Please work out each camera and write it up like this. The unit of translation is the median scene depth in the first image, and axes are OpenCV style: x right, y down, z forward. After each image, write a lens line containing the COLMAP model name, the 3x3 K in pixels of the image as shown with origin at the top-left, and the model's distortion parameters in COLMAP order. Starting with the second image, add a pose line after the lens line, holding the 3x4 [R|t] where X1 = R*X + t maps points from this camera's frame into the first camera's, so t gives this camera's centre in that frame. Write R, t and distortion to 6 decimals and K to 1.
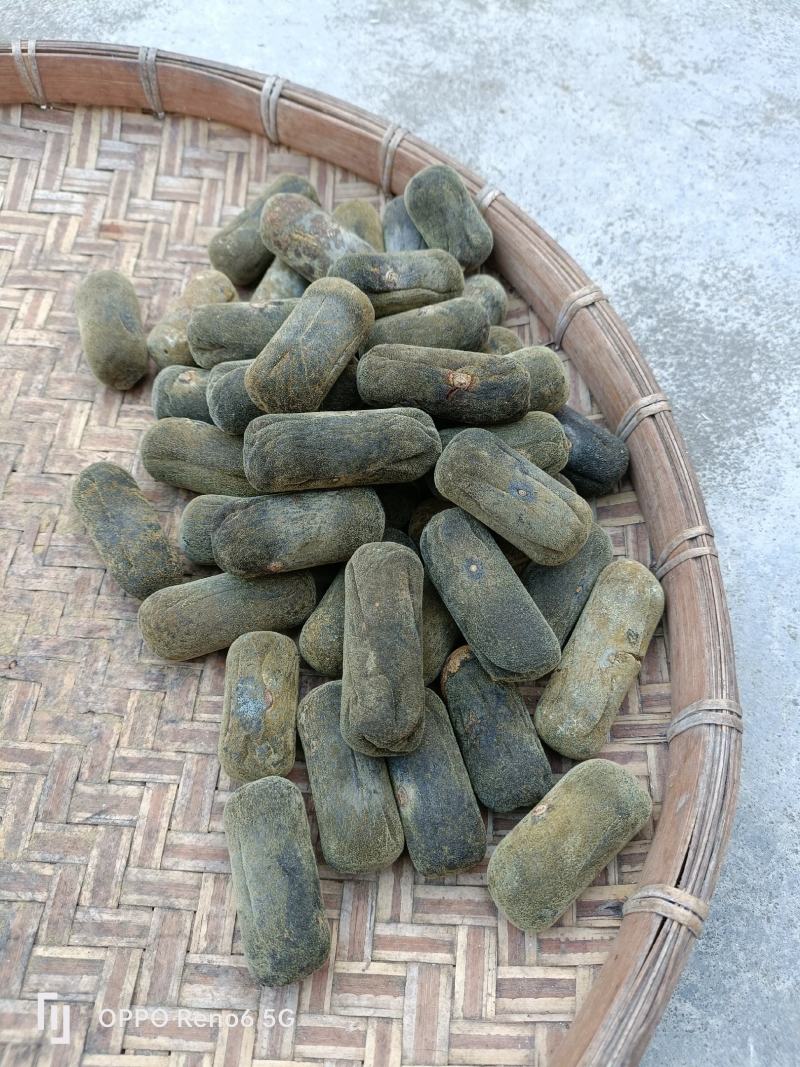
lens RADIAL K [[789.9, 0, 399.6], [0, 789.9, 542.6], [0, 0, 1]] dist [0.041683, -0.053787]
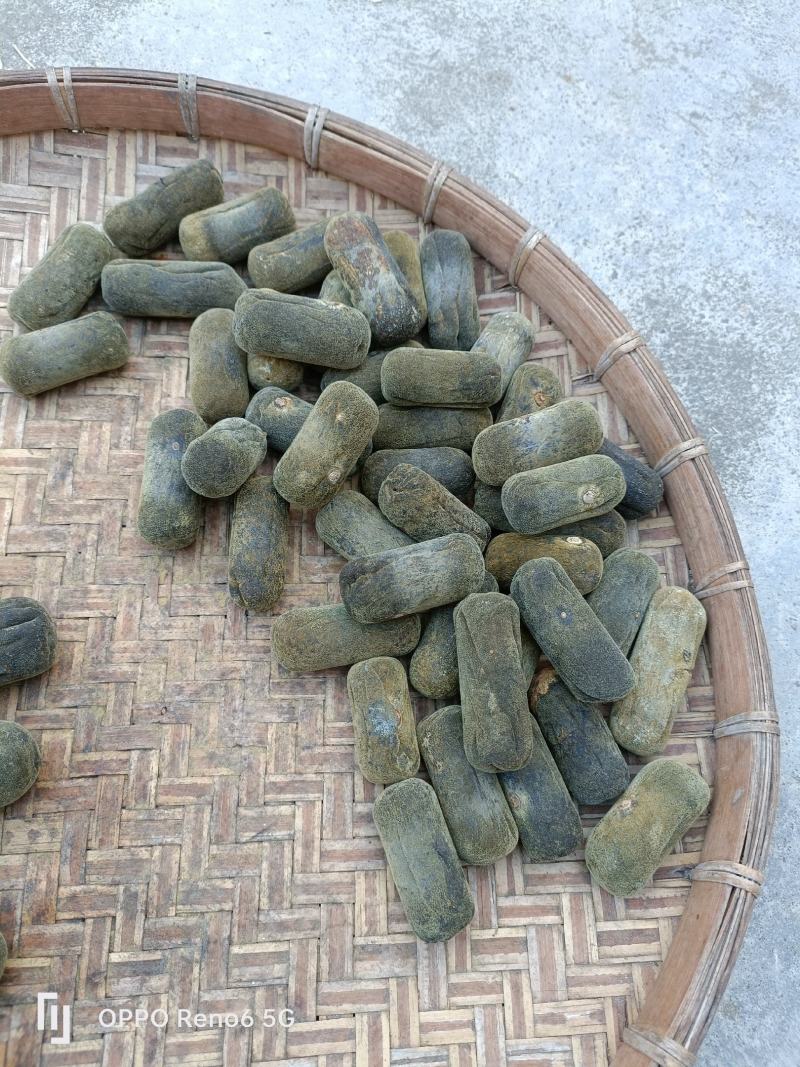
lens RADIAL K [[789.9, 0, 393.4], [0, 789.9, 537.8], [0, 0, 1]] dist [0.041683, -0.053787]
pose [[0.993656, -0.056611, 0.097173, -0.238120], [0.041415, 0.987541, 0.151817, -0.239600], [-0.104557, -0.146830, 0.983620, -0.120571]]
